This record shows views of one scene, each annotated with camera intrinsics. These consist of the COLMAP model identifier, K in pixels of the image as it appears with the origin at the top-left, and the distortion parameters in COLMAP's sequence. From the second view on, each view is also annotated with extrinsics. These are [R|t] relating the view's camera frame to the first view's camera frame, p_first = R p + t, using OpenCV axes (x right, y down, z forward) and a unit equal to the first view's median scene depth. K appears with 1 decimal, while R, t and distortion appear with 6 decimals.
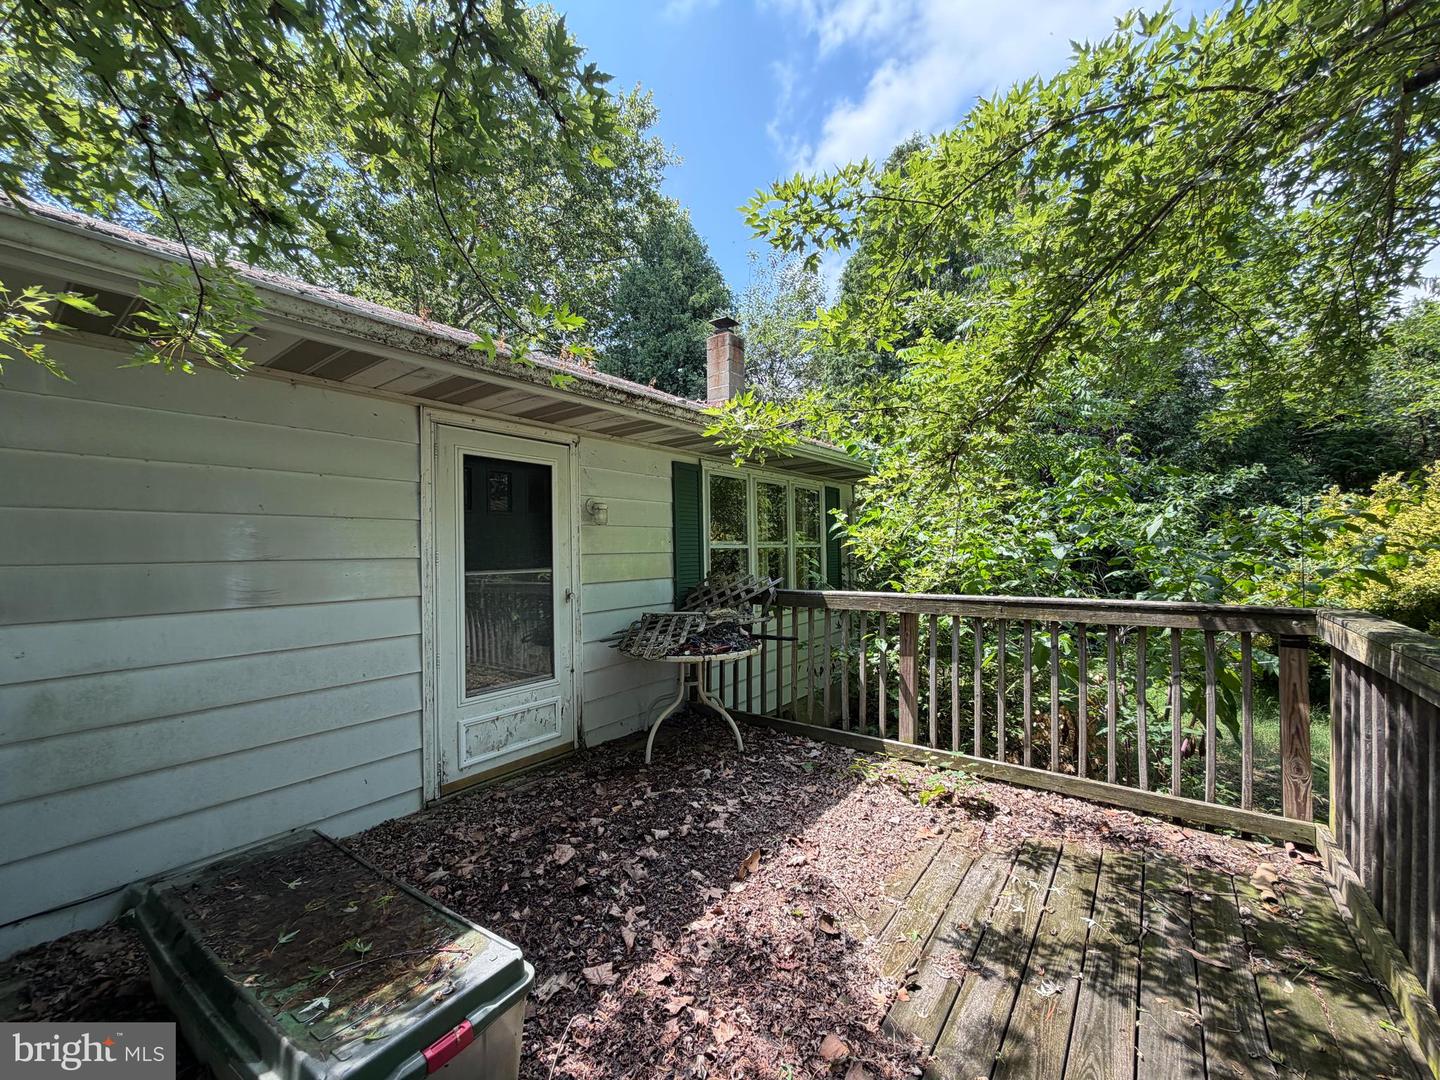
lens RADIAL K [[574.9, 0, 720.6], [0, 574.9, 545.3], [0, 0, 1]] dist [-0.001076, -0.000579]
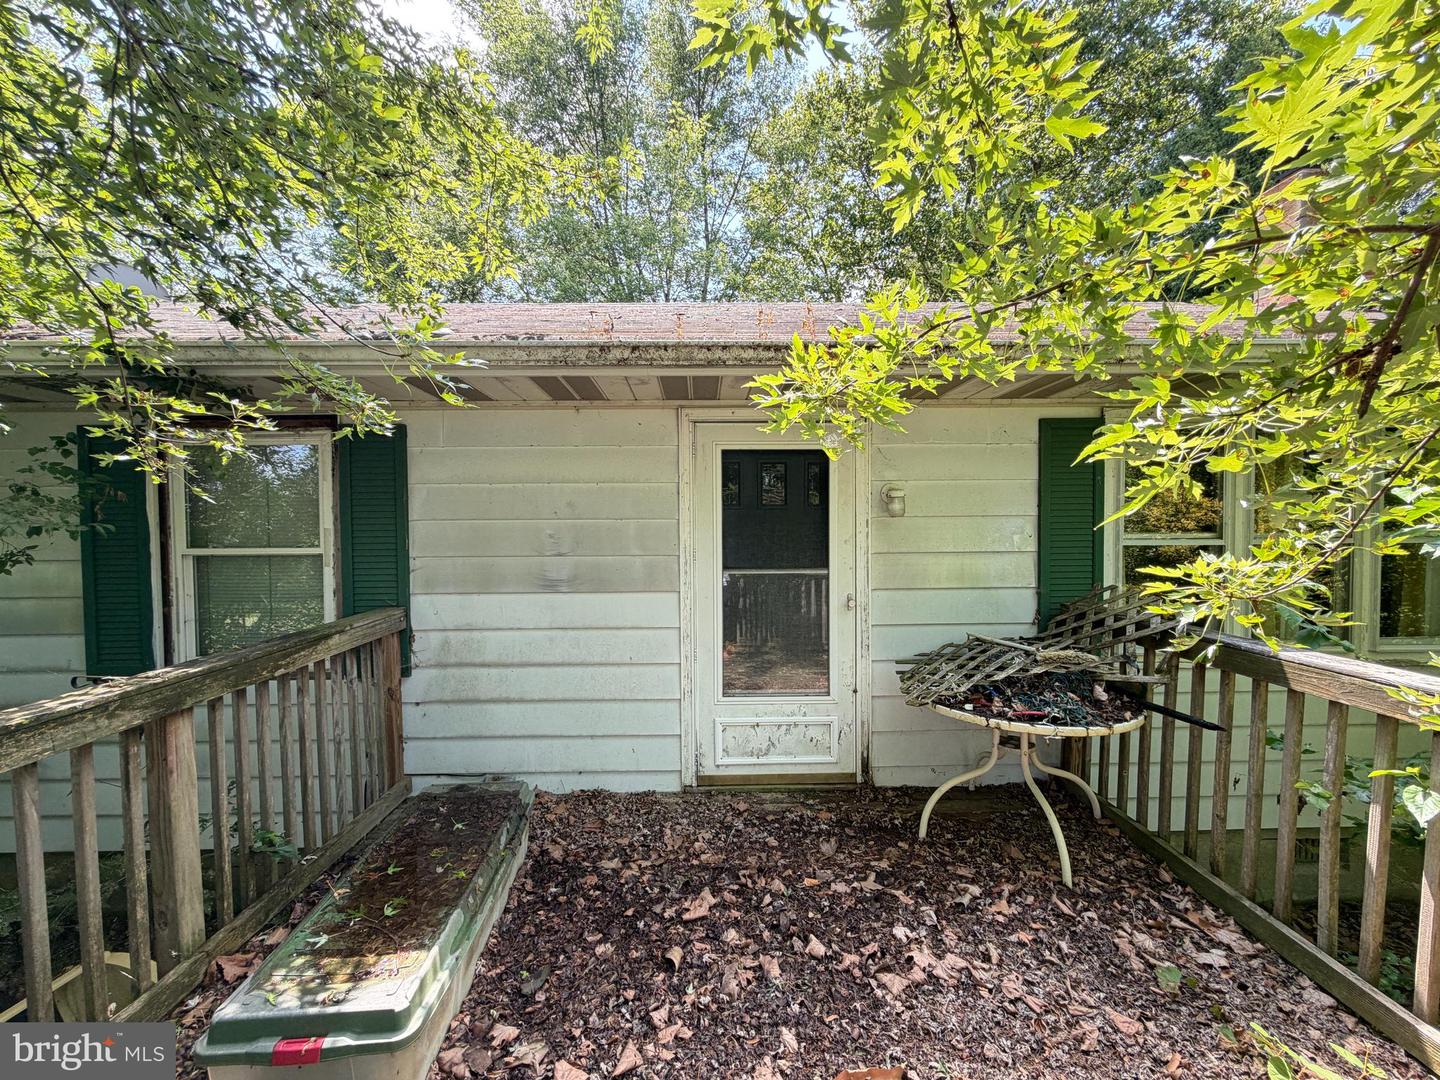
lens RADIAL K [[574.9, 0, 719.9], [0, 574.9, 545.9], [0, 0, 1]] dist [-0.001076, -0.000579]
pose [[0.619840, 0.040317, -0.783691, 0.317676], [0.003875, 0.998510, 0.054433, -0.048300], [0.784718, -0.036777, 0.618761, 0.386328]]
